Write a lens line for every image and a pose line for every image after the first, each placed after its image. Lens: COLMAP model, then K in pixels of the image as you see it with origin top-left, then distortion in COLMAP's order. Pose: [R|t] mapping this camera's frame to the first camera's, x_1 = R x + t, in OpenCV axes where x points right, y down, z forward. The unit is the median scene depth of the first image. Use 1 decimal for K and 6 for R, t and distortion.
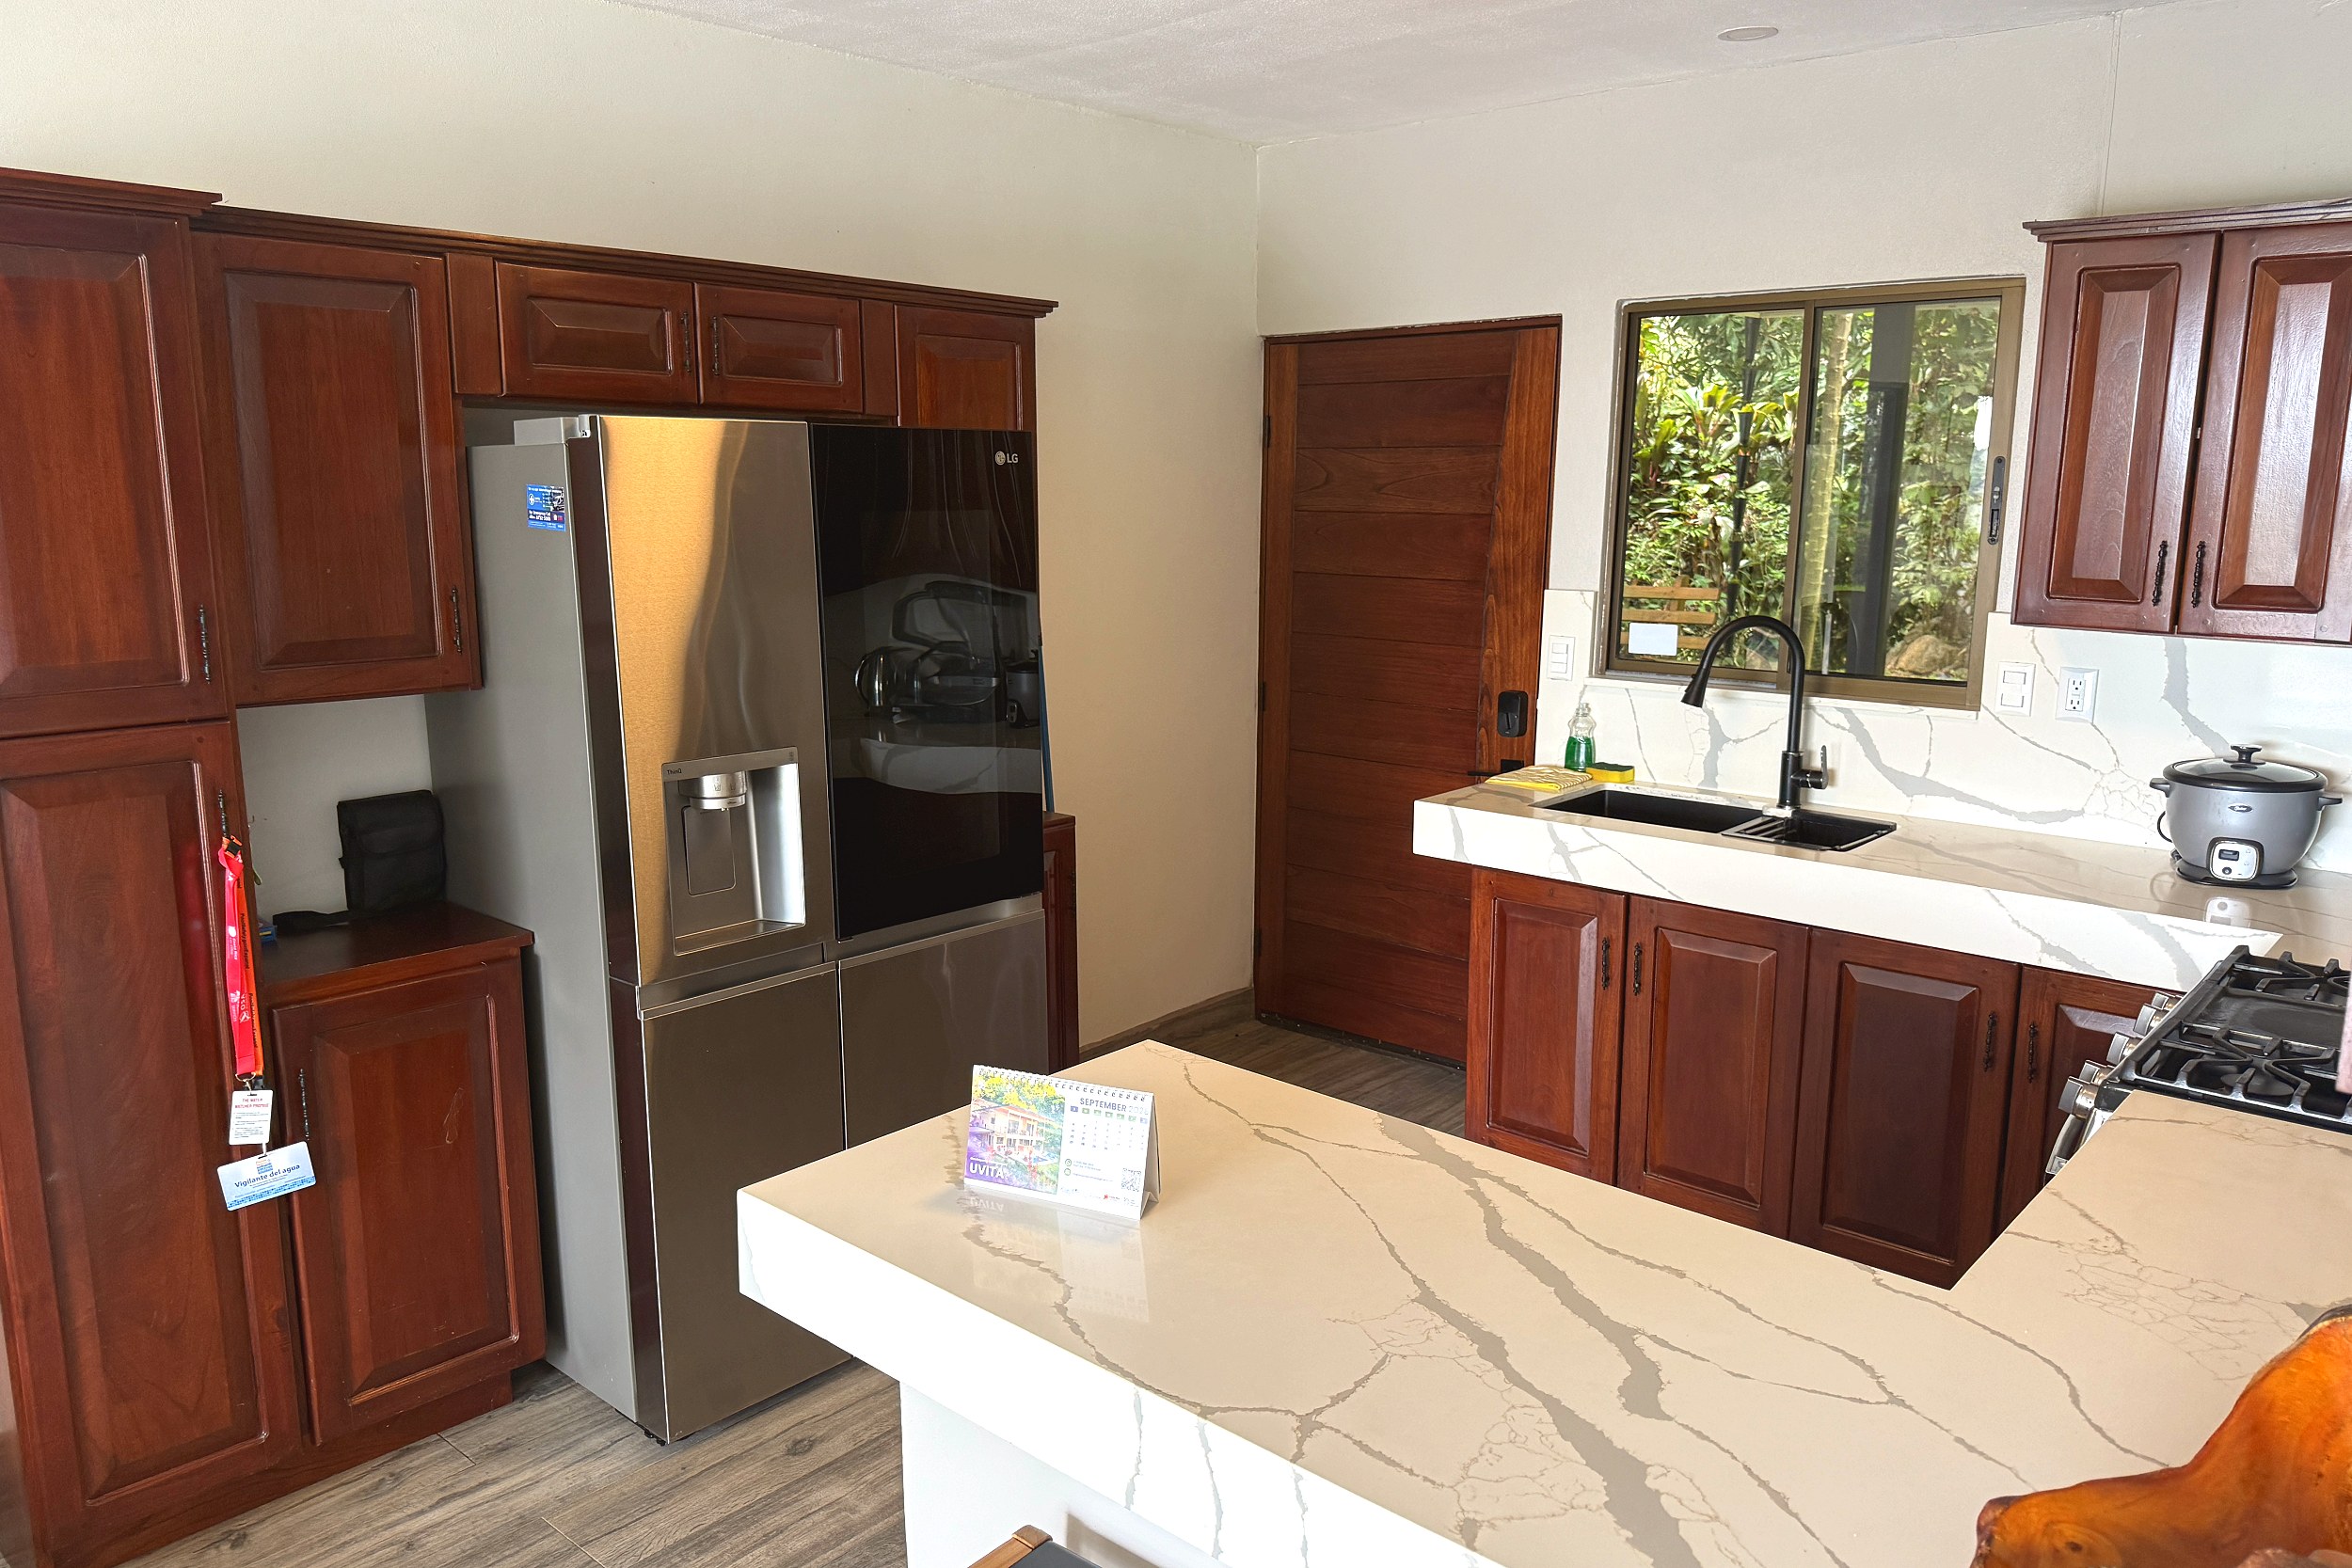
lens RADIAL K [[1686.6, 0, 1176.0], [0, 1686.6, 784.0], [0, 0, 1]] dist [0.010469, 0.002149]
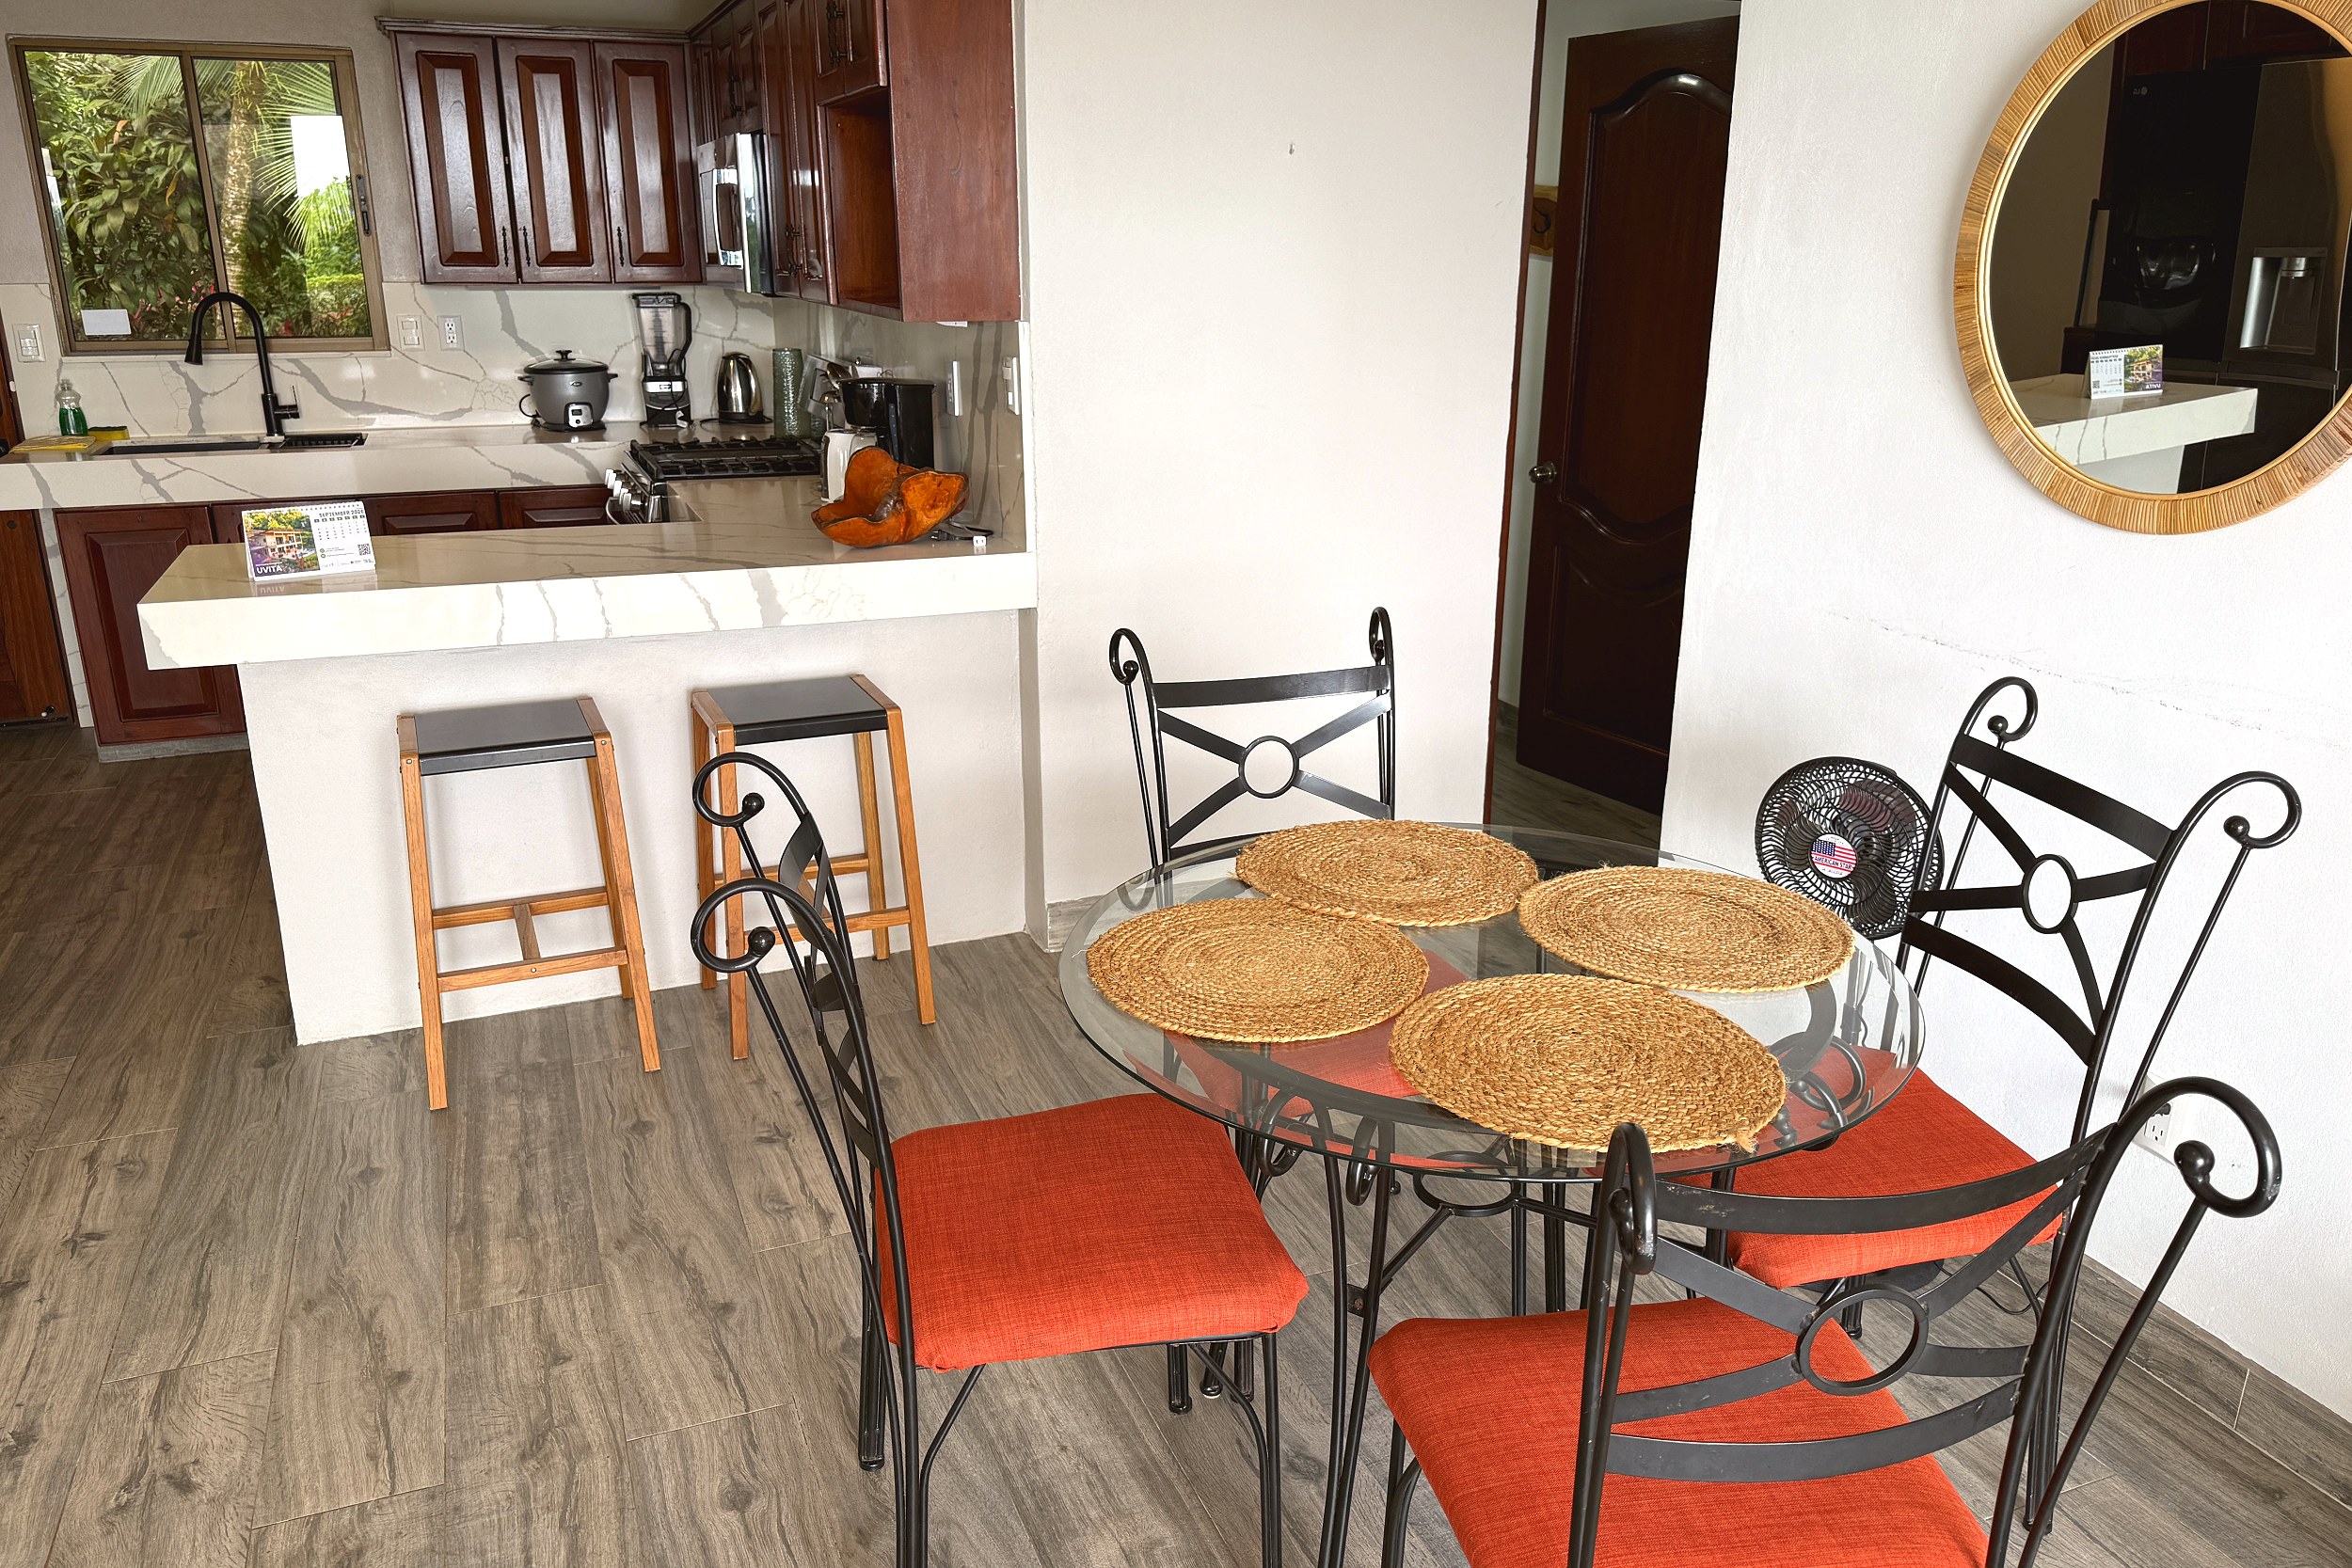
lens RADIAL K [[1729.4, 0, 1169.2], [0, 1729.4, 808.7], [0, 0, 1]] dist [0.003110, -0.001084]
pose [[0.450589, -0.284233, 0.846275, -0.708676], [0.159889, 0.958327, 0.236737, 0.104961], [-0.878297, 0.028639, 0.477257, -0.371158]]
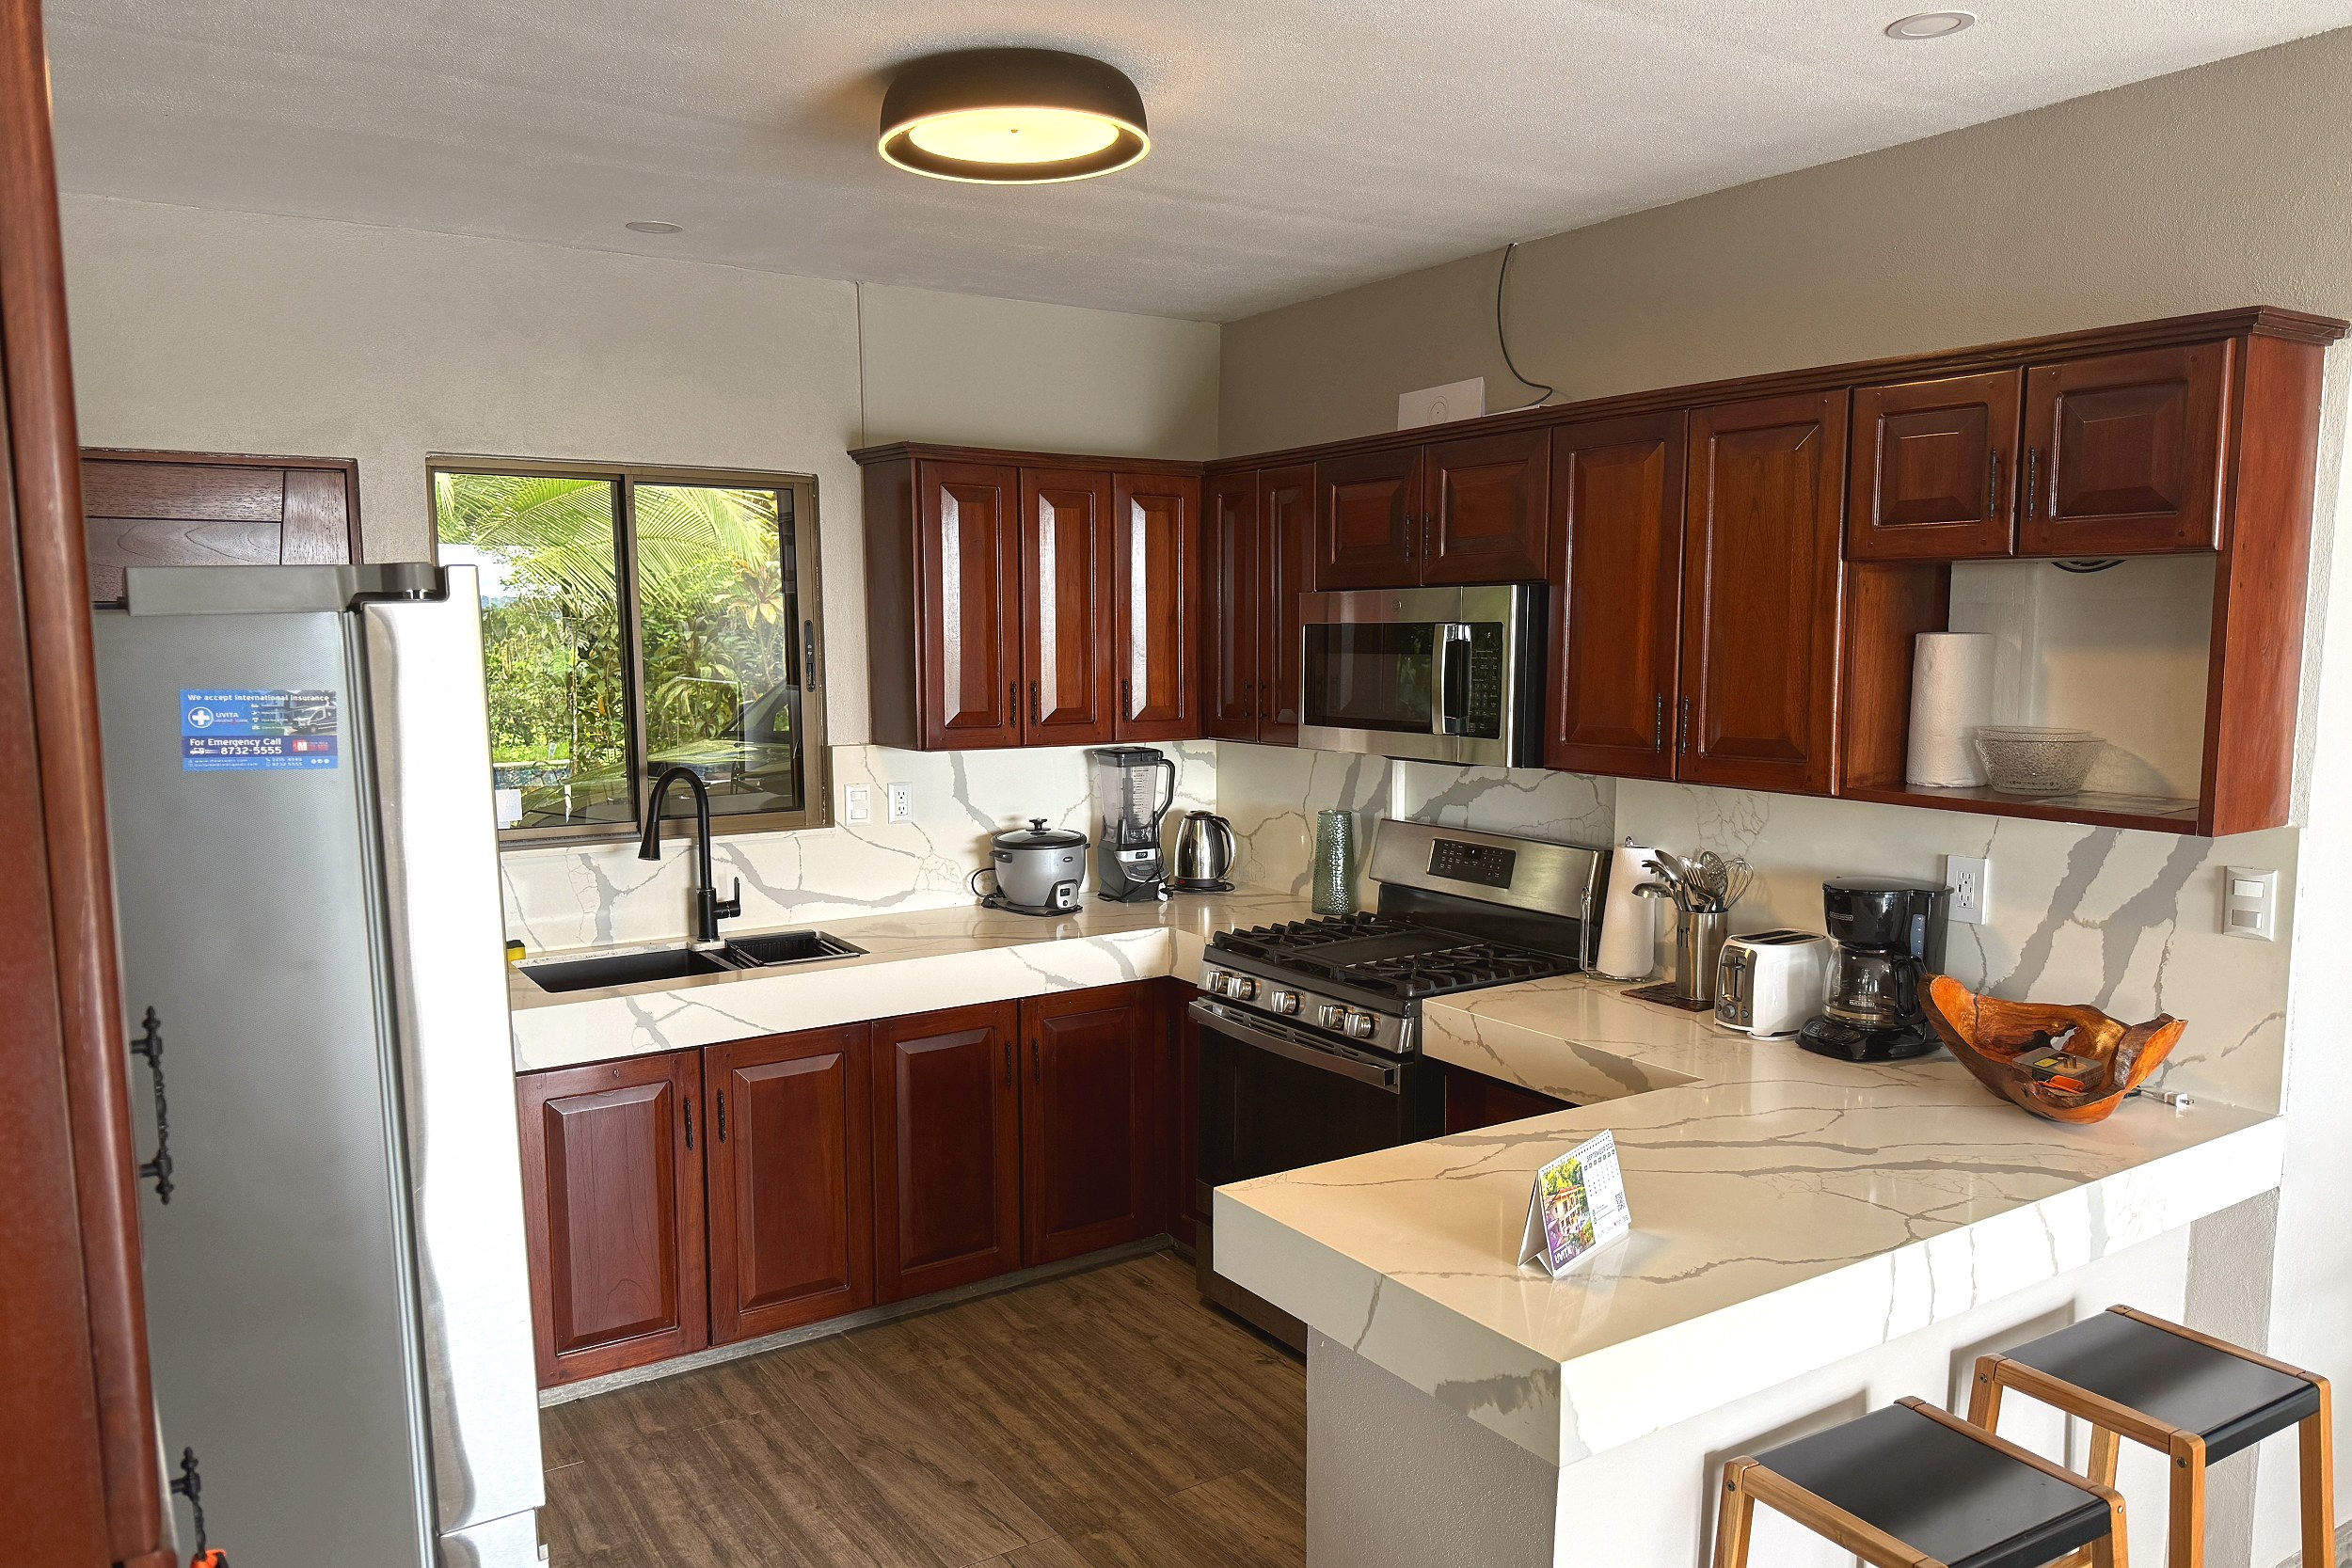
lens RADIAL K [[1626.7, 0, 1180.5], [0, 1626.7, 820.5], [0, 0, 1]] dist [0.010877, 0.000297]
pose [[0.257991, -0.121315, 0.958501, -0.654264], [0.179649, 0.980807, 0.075784, -0.102313], [-0.949298, 0.152642, 0.274833, 0.493123]]
